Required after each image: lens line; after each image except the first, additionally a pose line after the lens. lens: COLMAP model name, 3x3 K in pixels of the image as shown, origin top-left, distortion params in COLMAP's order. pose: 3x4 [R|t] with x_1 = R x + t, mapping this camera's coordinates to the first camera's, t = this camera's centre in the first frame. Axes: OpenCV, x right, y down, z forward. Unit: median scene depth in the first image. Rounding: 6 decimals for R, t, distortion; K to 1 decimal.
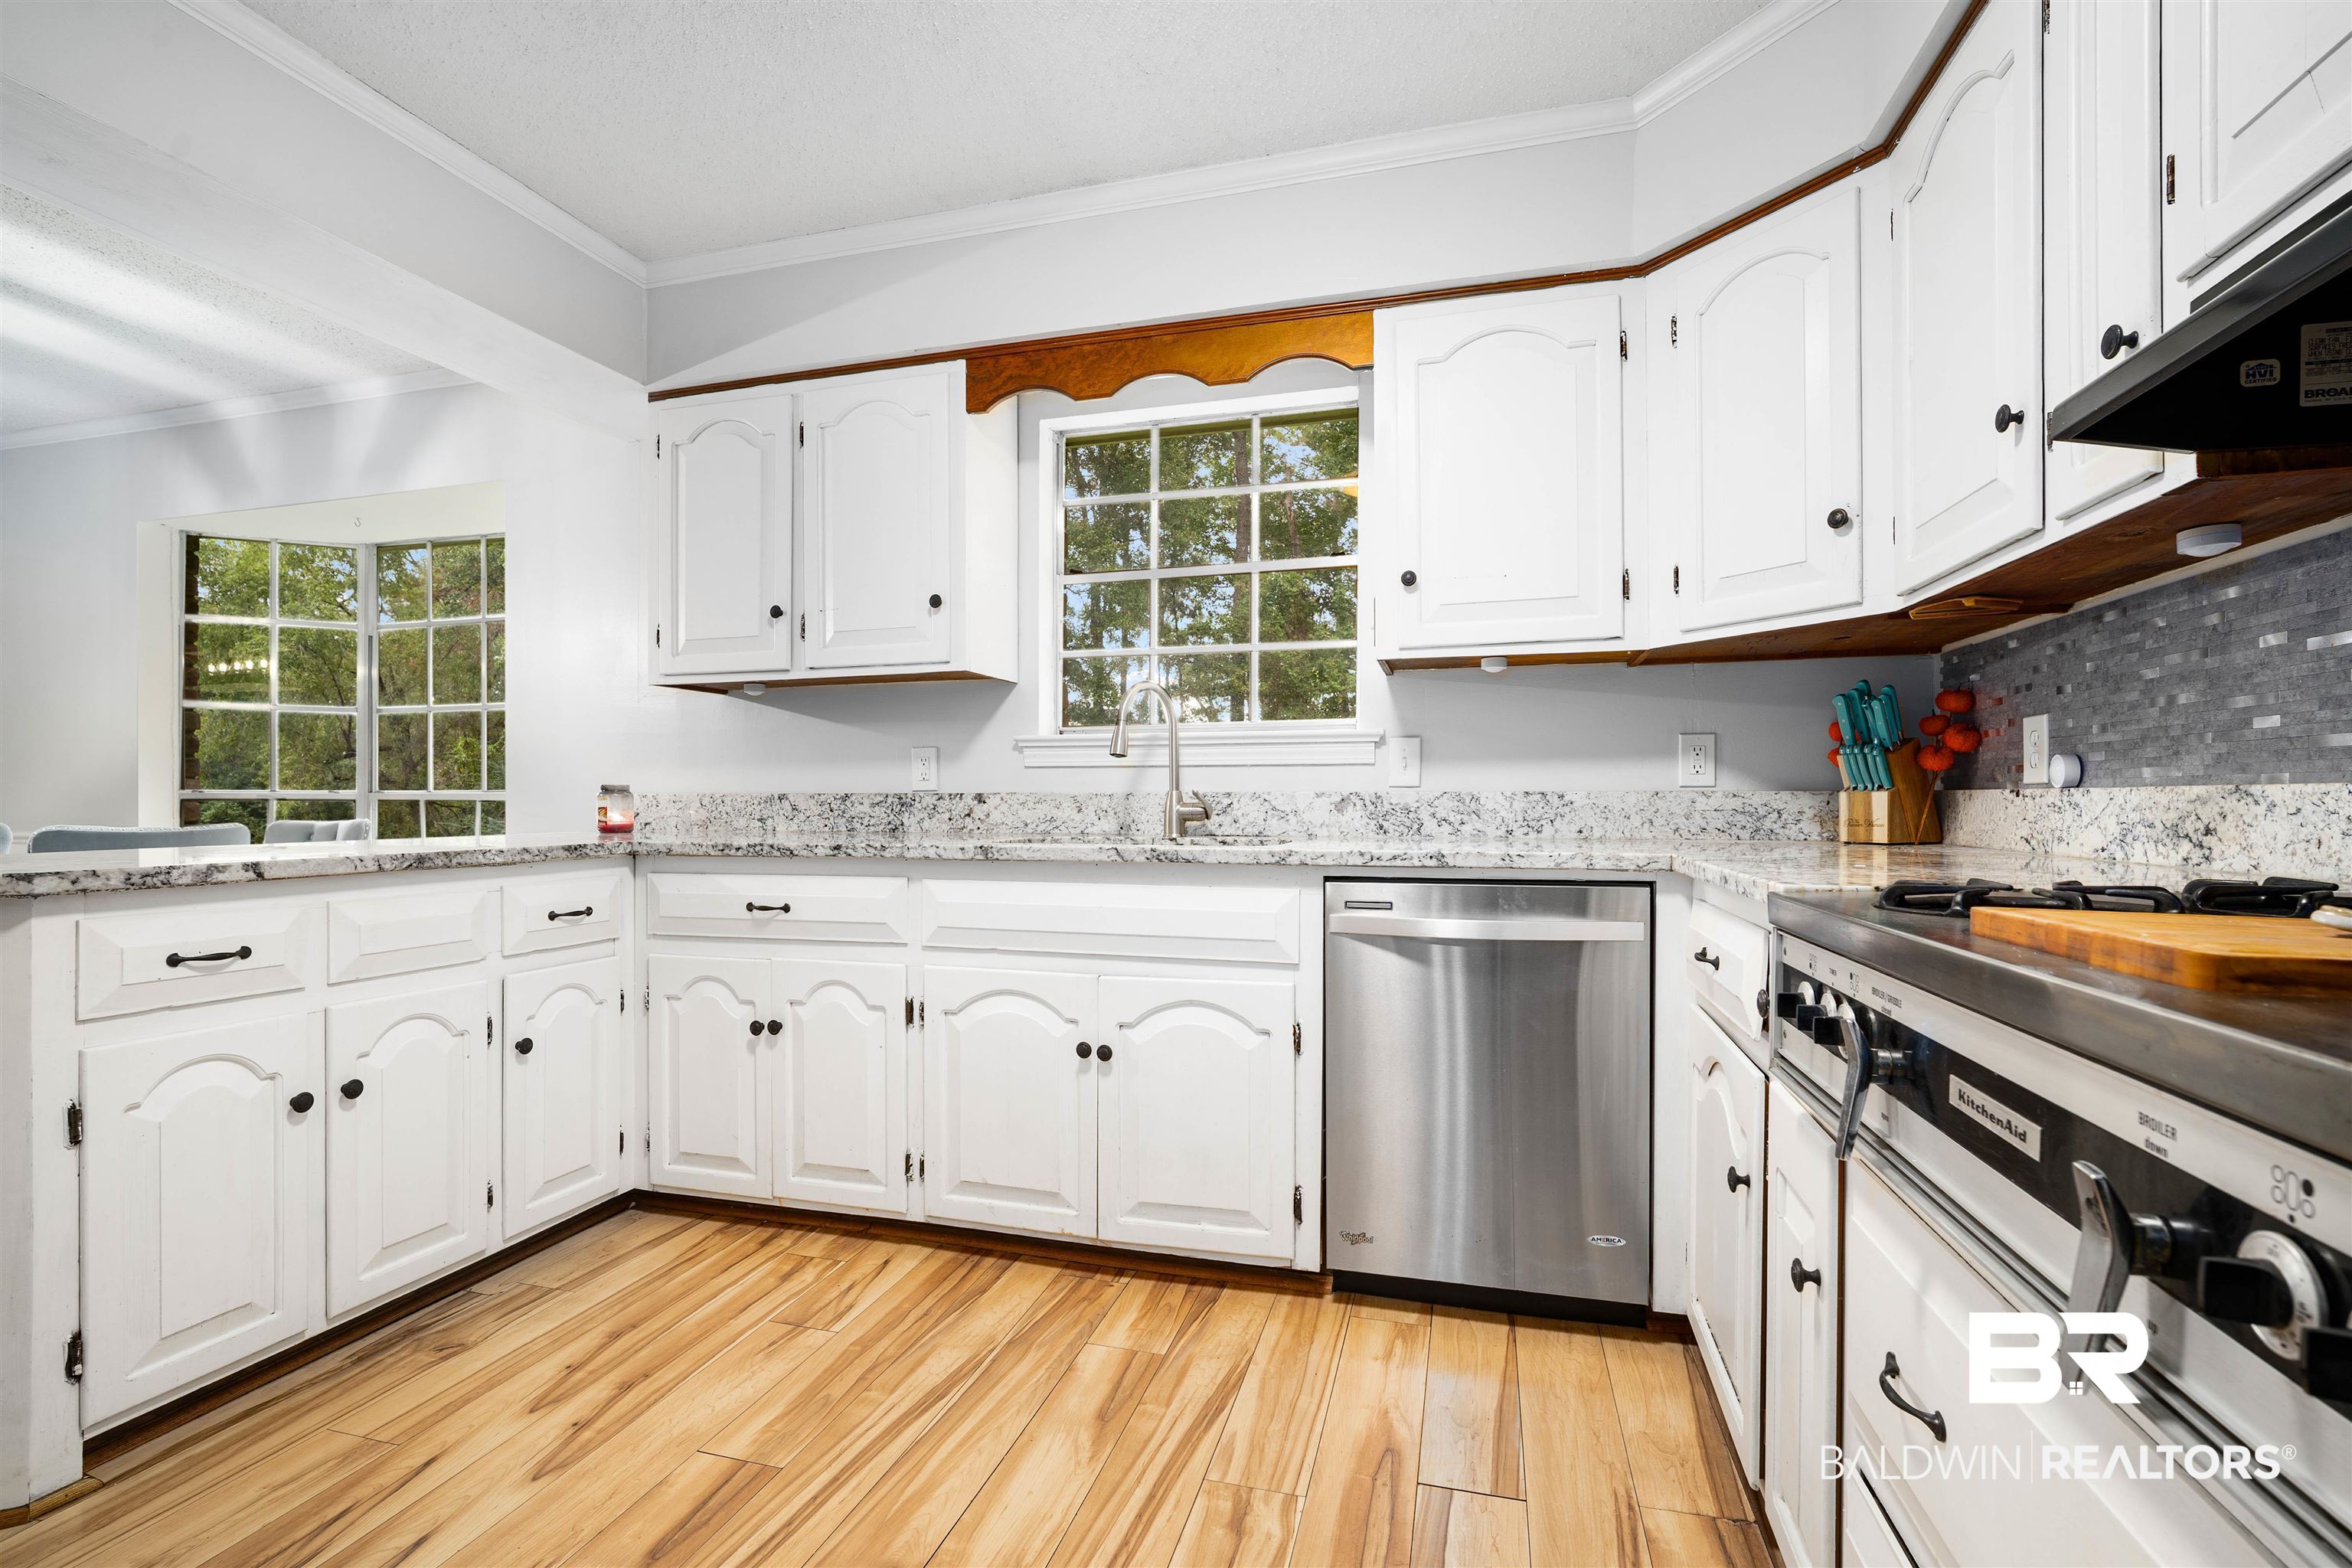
lens RADIAL K [[1041.4, 0, 1179.6], [0, 1041.4, 801.0], [0, 0, 1]] dist [-0.004539, 0.001030]
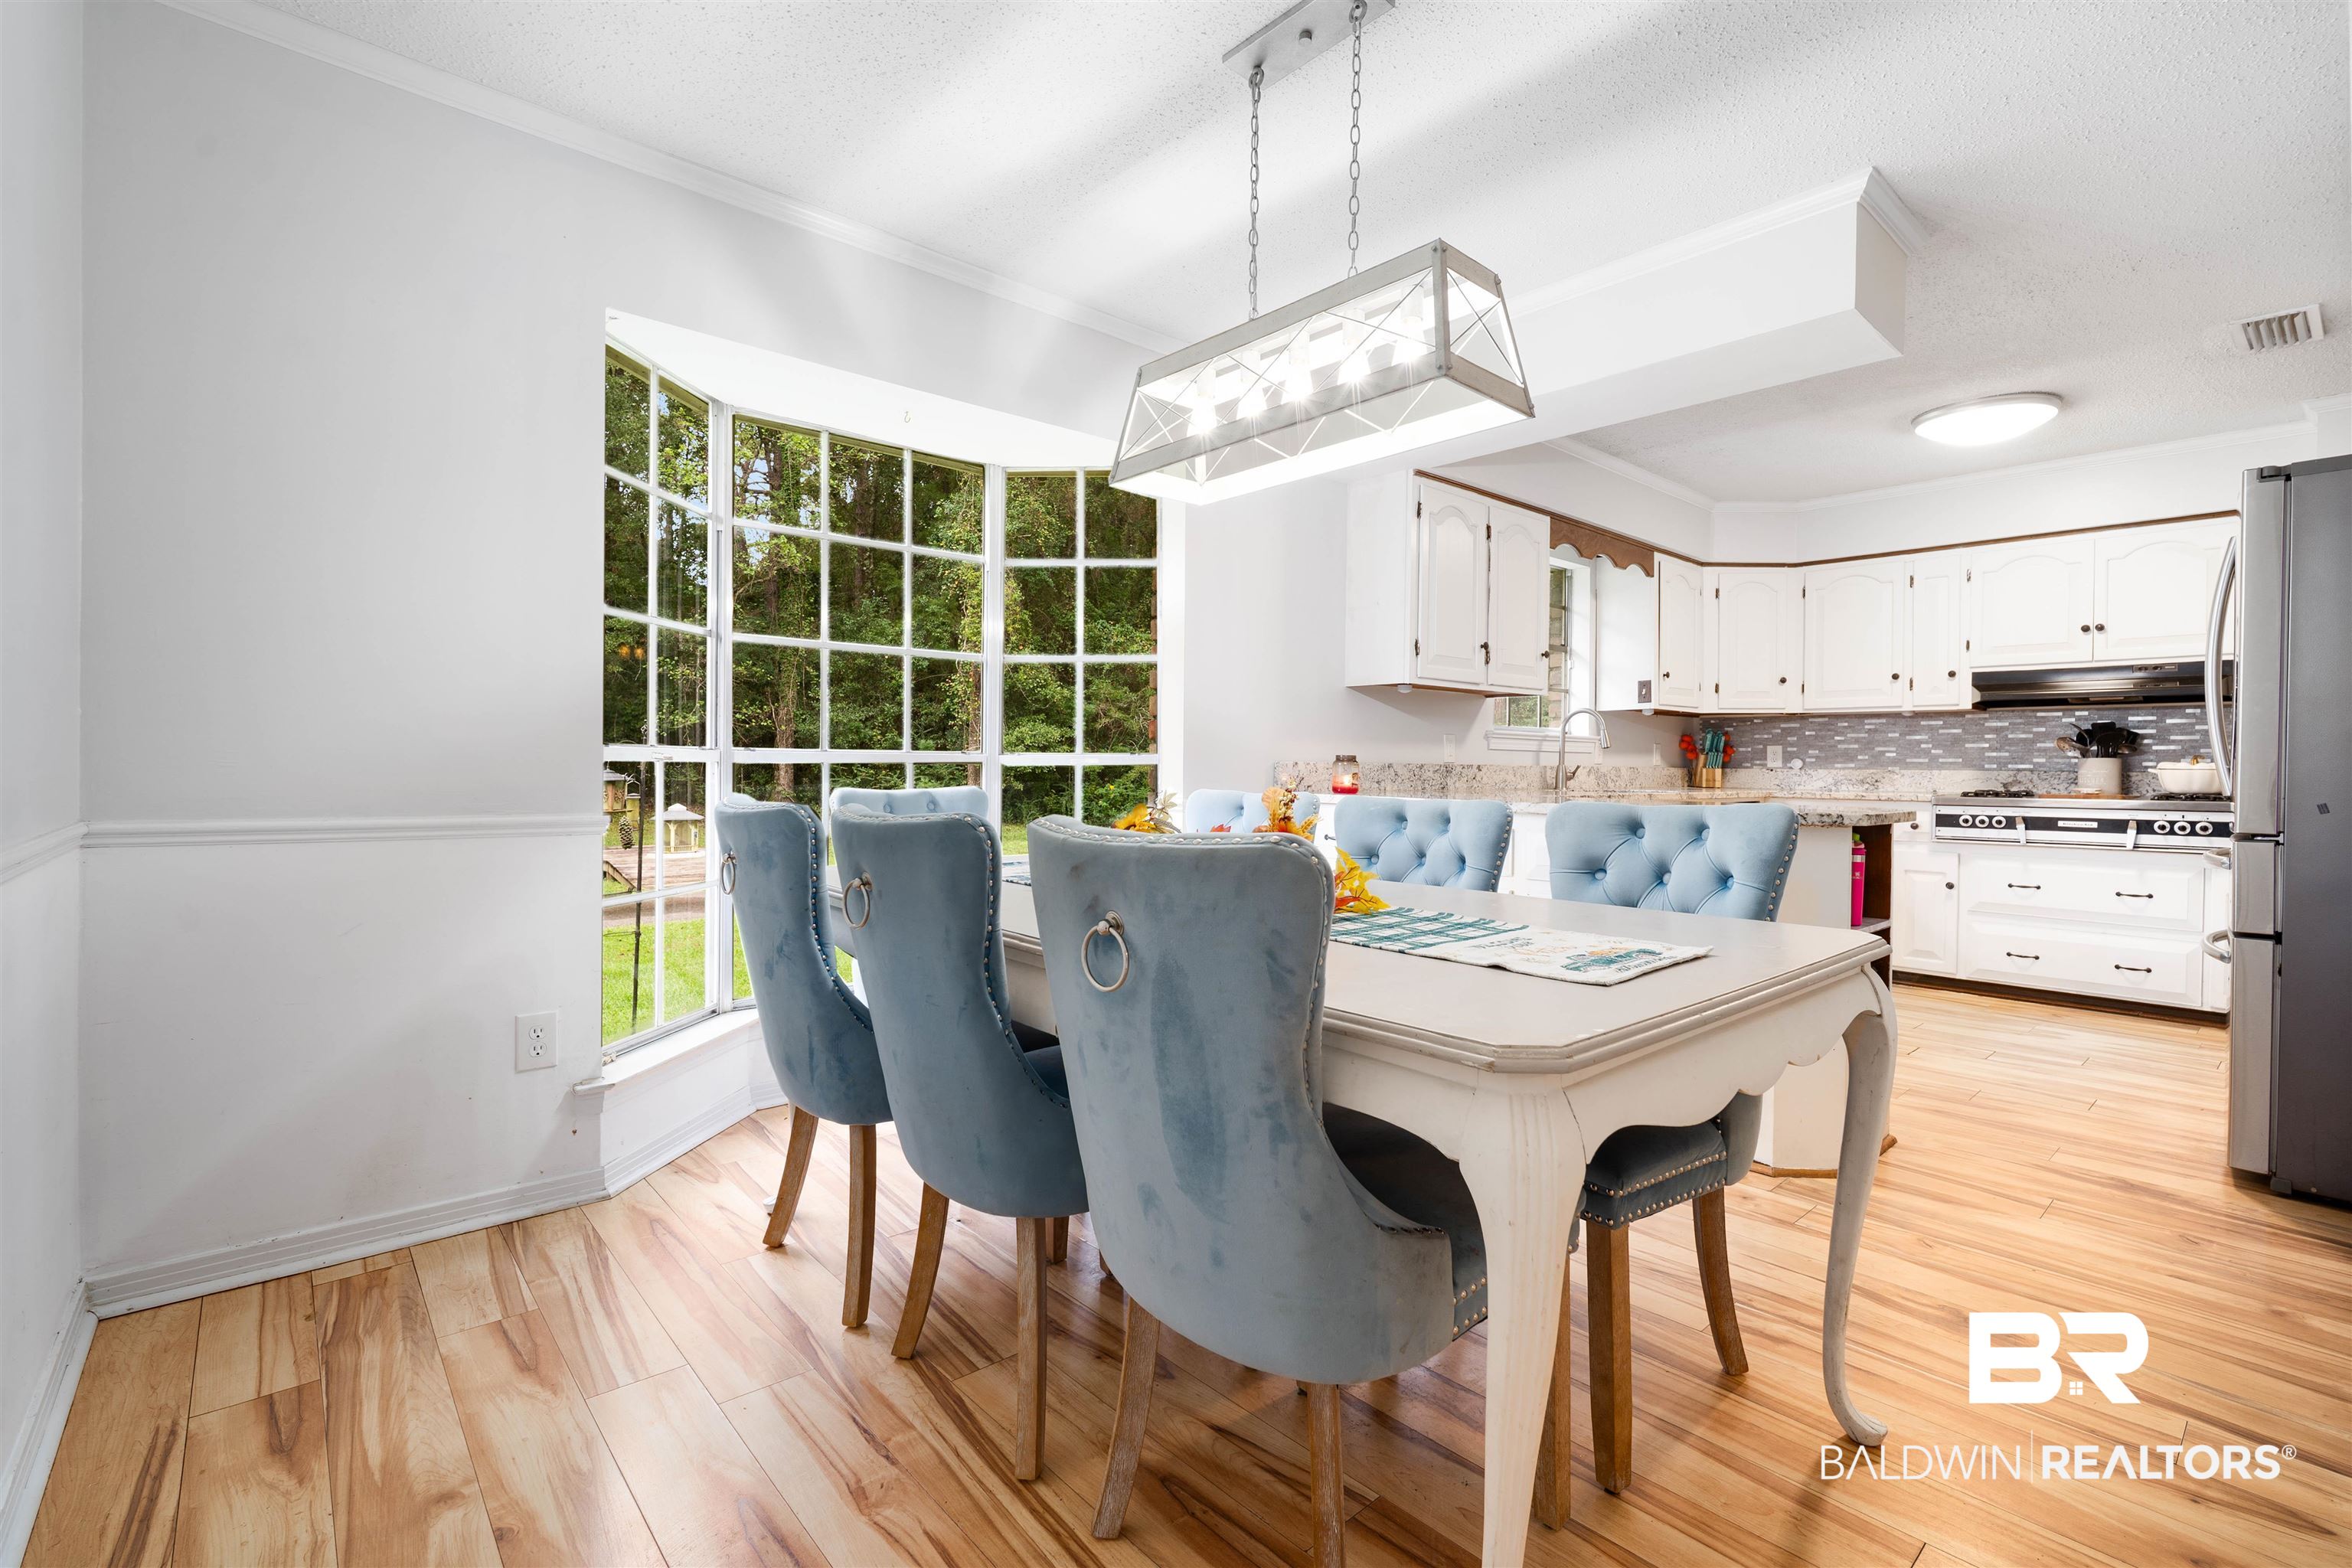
lens RADIAL K [[1041.4, 0, 1193.9], [0, 1041.4, 772.6], [0, 0, 1]] dist [-0.004539, 0.001030]
pose [[0.537179, 0.001211, 0.843467, -2.267136], [-0.010316, 0.999934, 0.005134, 0.001540], [-0.843405, -0.011459, 0.537156, 0.634686]]
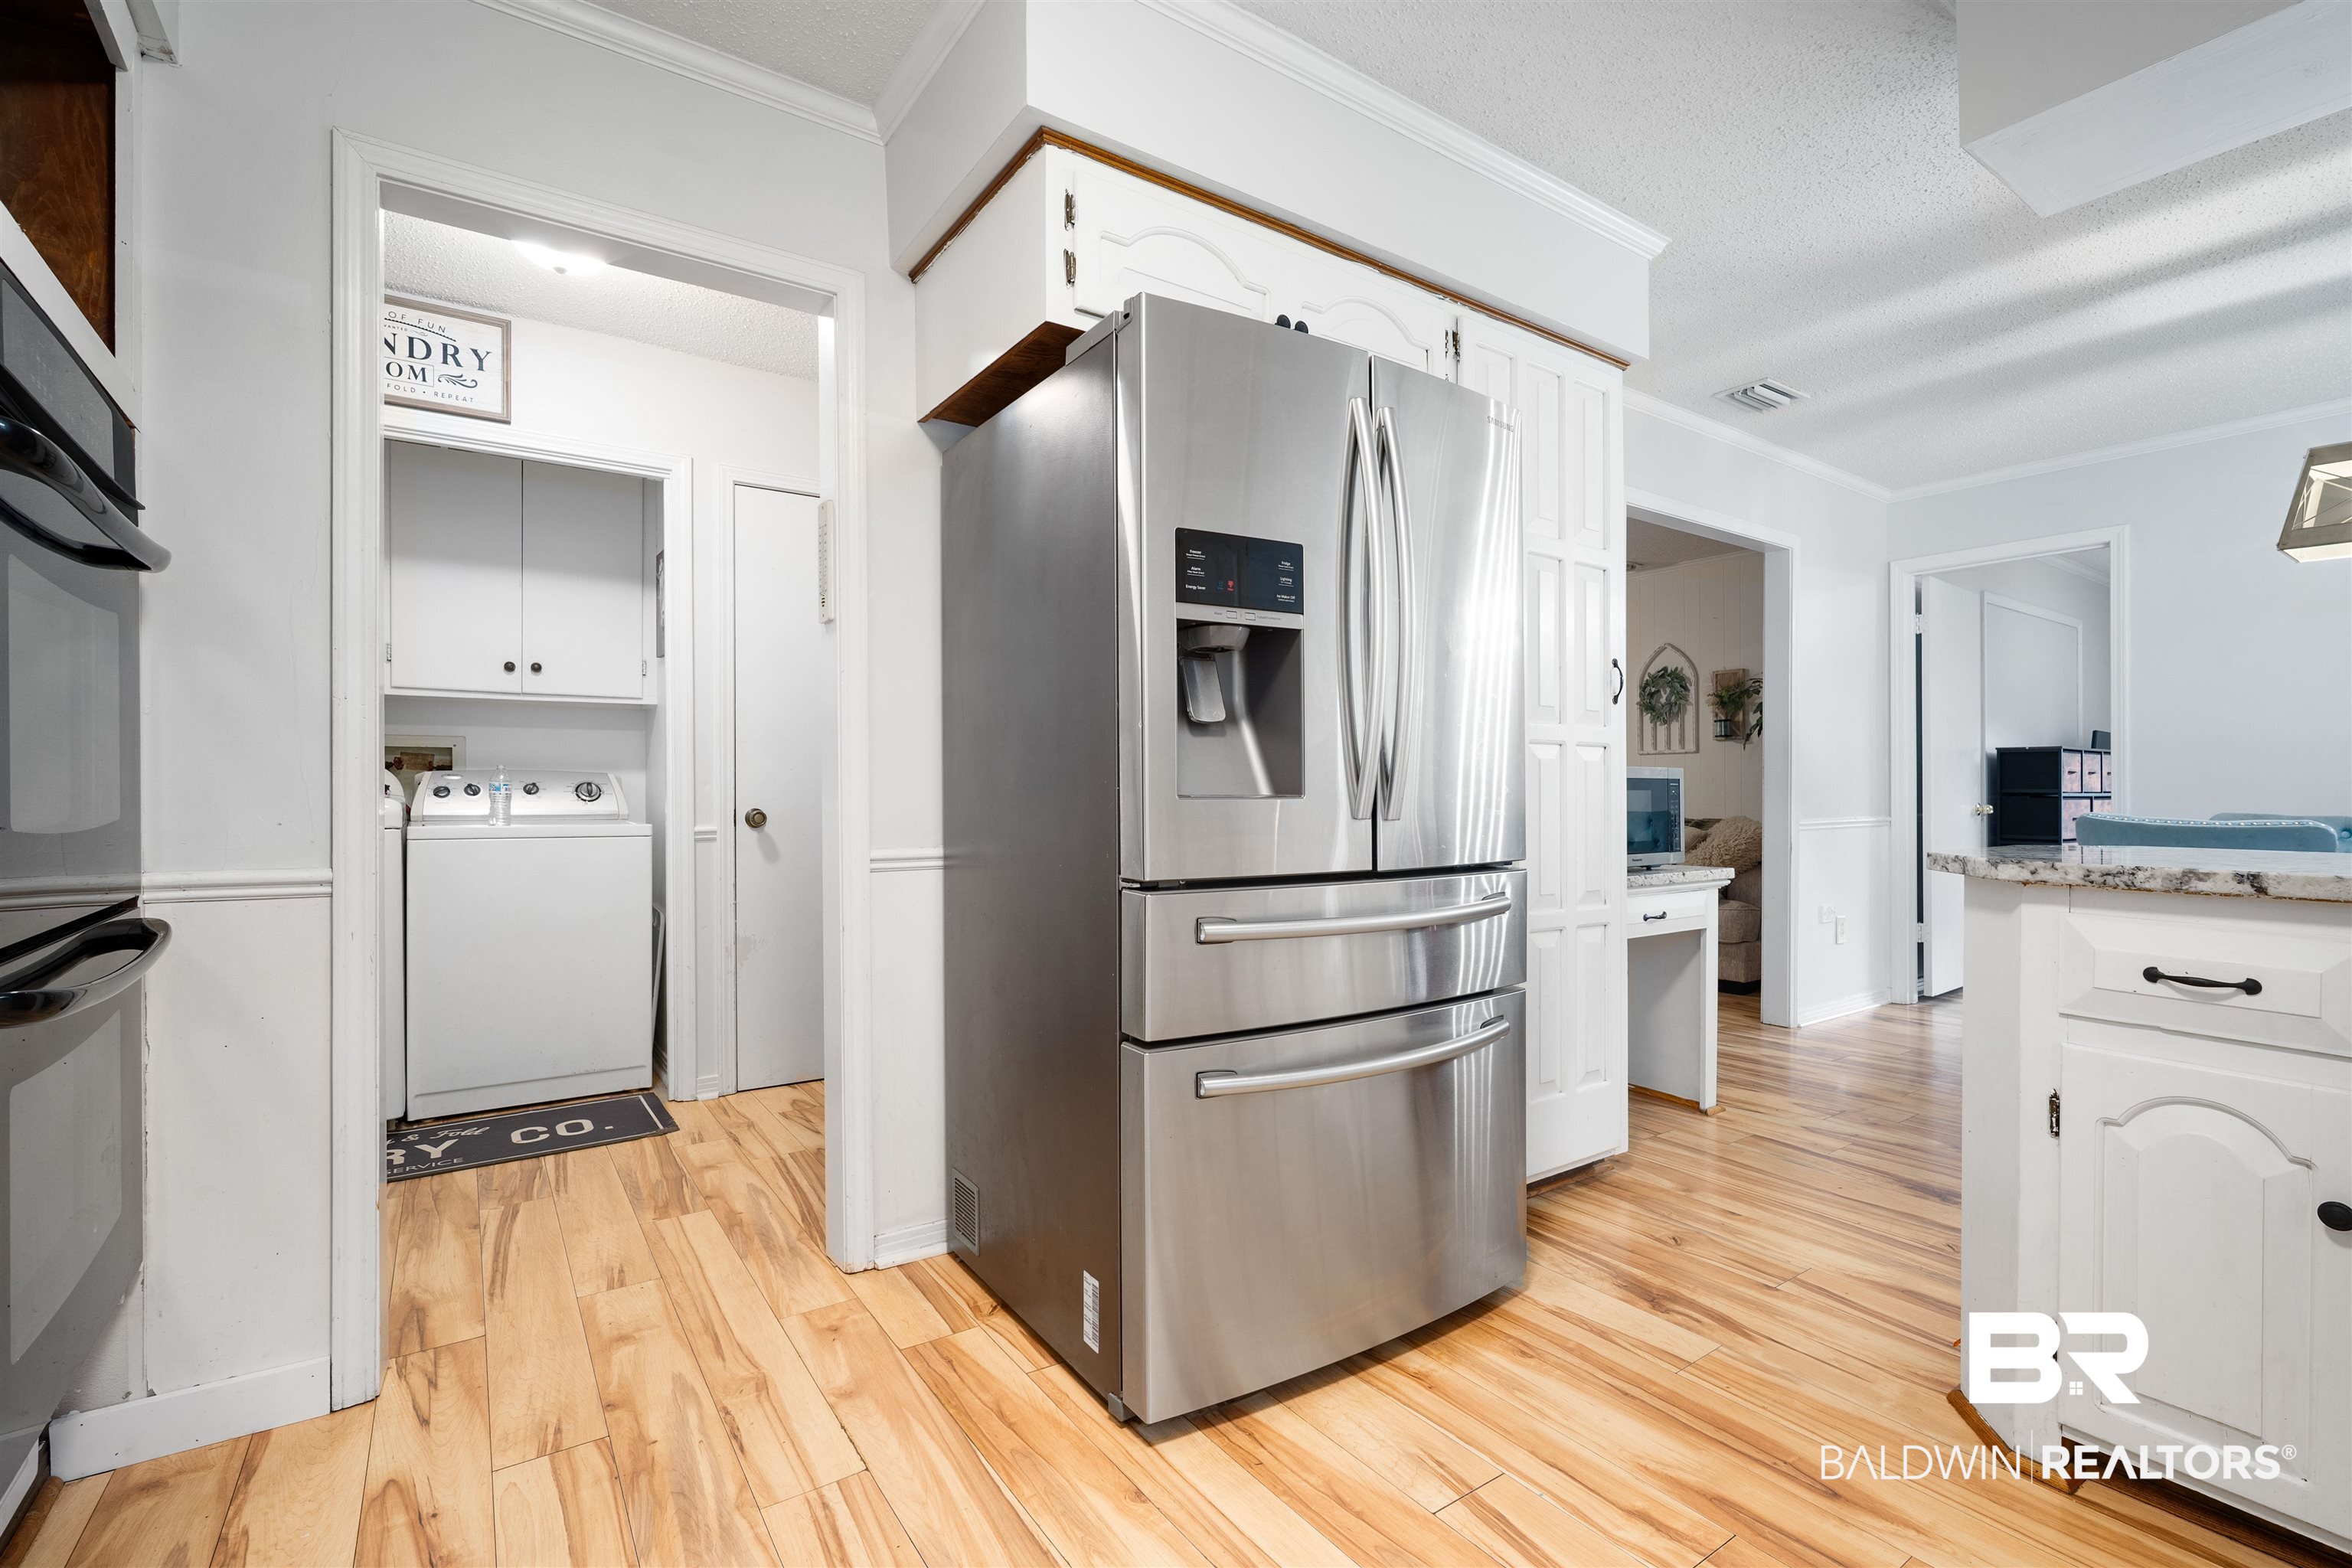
lens RADIAL K [[1041.4, 0, 1199.2], [0, 1041.4, 784.0], [0, 0, 1]] dist [-0.004539, 0.001030]
pose [[-0.628109, -0.002545, -0.778121, 0.156654], [0.000438, 0.999993, -0.003625, -0.003773], [0.778125, -0.002618, -0.628104, 0.639122]]
